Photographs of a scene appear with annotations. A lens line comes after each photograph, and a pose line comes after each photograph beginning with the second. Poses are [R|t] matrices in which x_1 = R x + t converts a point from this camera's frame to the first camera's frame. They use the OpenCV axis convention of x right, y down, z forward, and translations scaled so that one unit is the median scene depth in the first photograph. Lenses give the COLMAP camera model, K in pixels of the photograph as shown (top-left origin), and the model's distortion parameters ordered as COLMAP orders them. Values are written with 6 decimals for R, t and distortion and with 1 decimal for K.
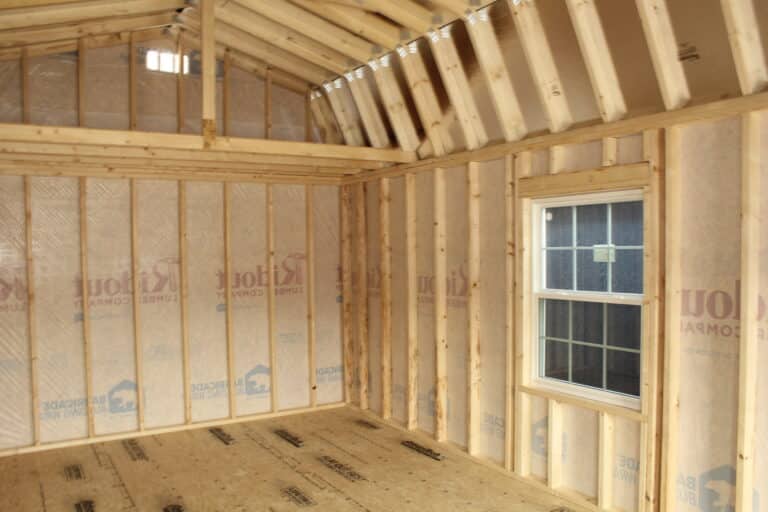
lens RADIAL K [[645.1, 0, 383.6], [0, 645.1, 272.4], [0, 0, 1]] dist [-0.170128, 0.162058]
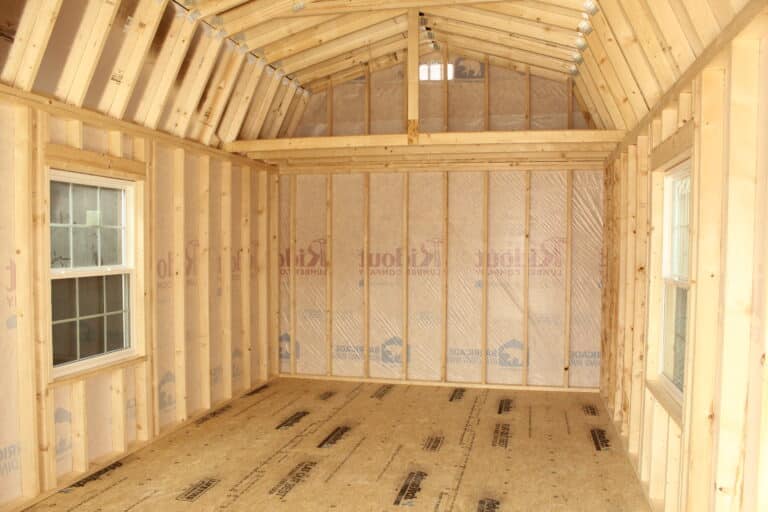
lens RADIAL K [[645.1, 0, 383.6], [0, 645.1, 272.4], [0, 0, 1]] dist [-0.170128, 0.162058]
pose [[0.716716, 0.047828, -0.695723, 0.463193], [-0.041723, 0.998799, 0.025682, 0.015155], [0.696115, 0.010621, 0.717851, 0.082939]]
